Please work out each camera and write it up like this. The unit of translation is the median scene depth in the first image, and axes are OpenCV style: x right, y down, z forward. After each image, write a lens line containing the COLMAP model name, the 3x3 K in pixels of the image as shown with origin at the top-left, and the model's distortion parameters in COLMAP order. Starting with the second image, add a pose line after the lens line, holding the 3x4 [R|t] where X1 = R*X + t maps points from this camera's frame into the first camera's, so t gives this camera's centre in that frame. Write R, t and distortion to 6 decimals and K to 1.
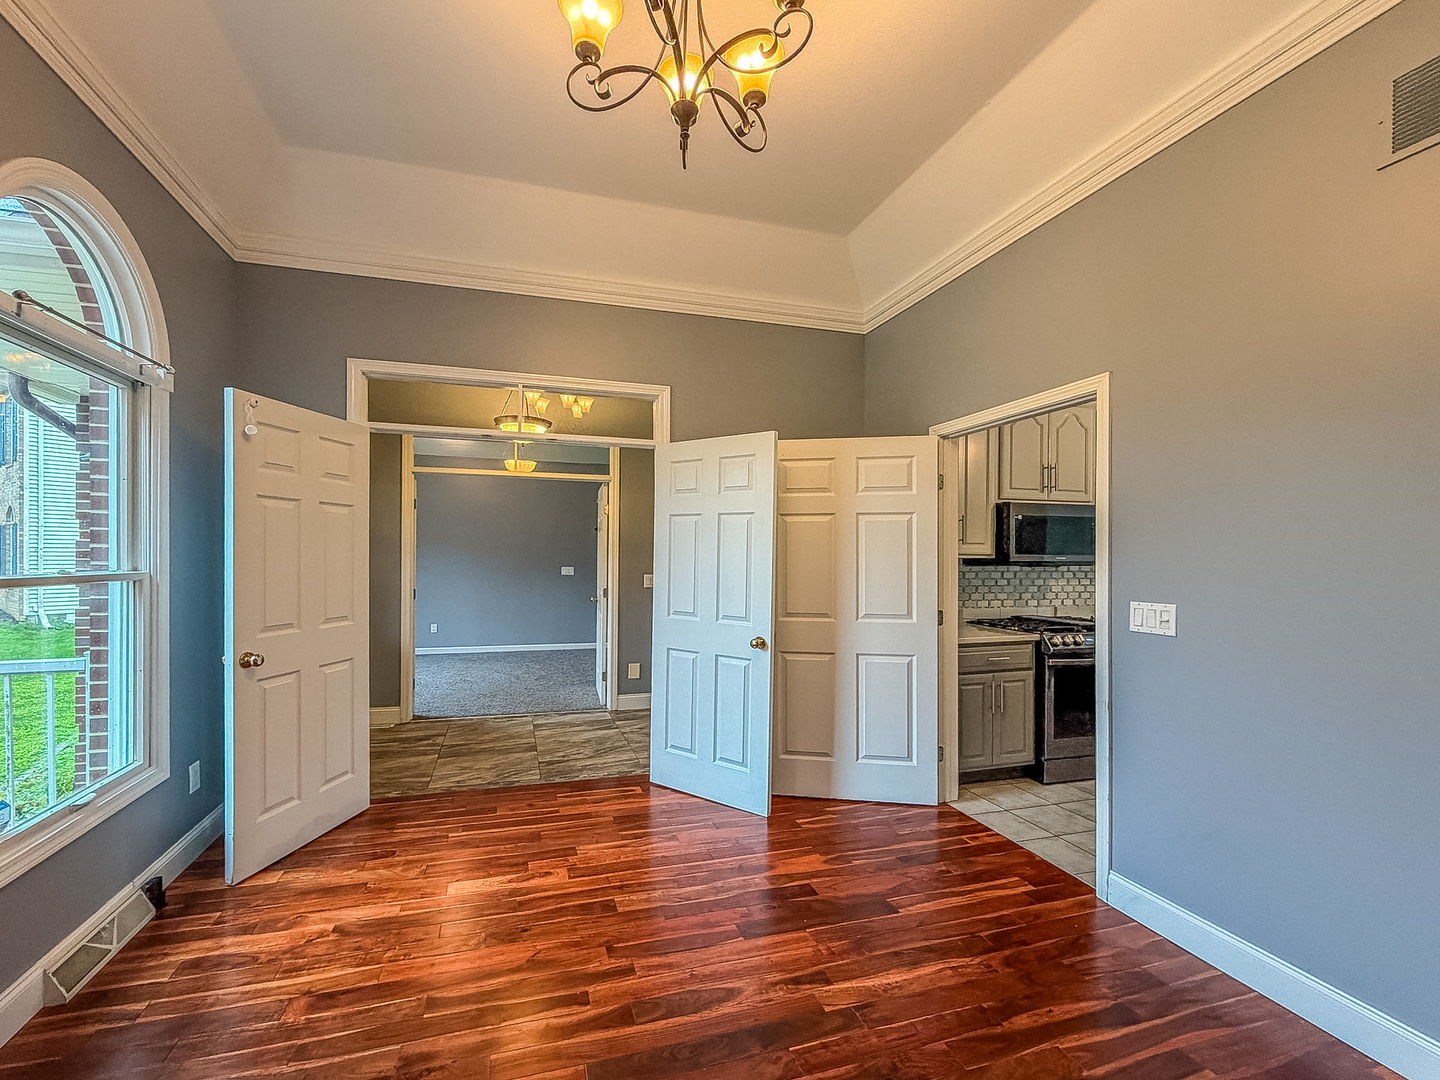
lens RADIAL K [[597.6, 0, 680.1], [0, 597.6, 557.0], [0, 0, 1]] dist [-0.000458, -0.000253]
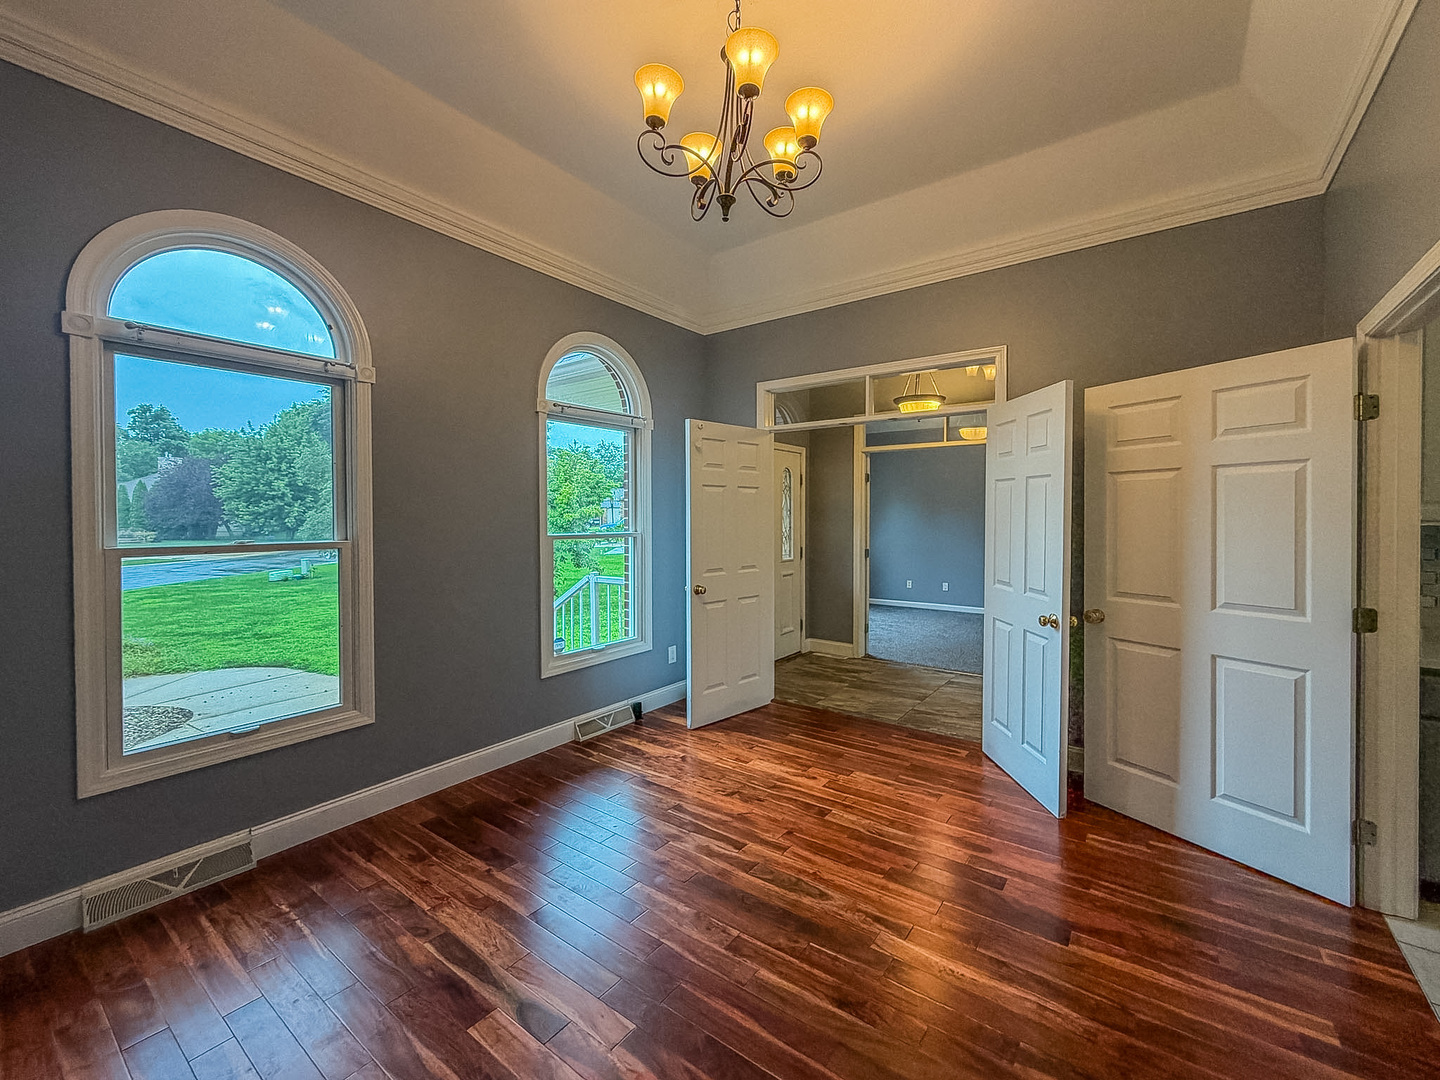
lens RADIAL K [[597.2, 0, 741.8], [0, 597.2, 525.9], [0, 0, 1]] dist [-0.000300, 0.000079]
pose [[0.630468, 0.004984, -0.776200, 0.537093], [0.003644, 0.999949, 0.009381, -0.008544], [0.776207, -0.008743, 0.630417, 0.081699]]
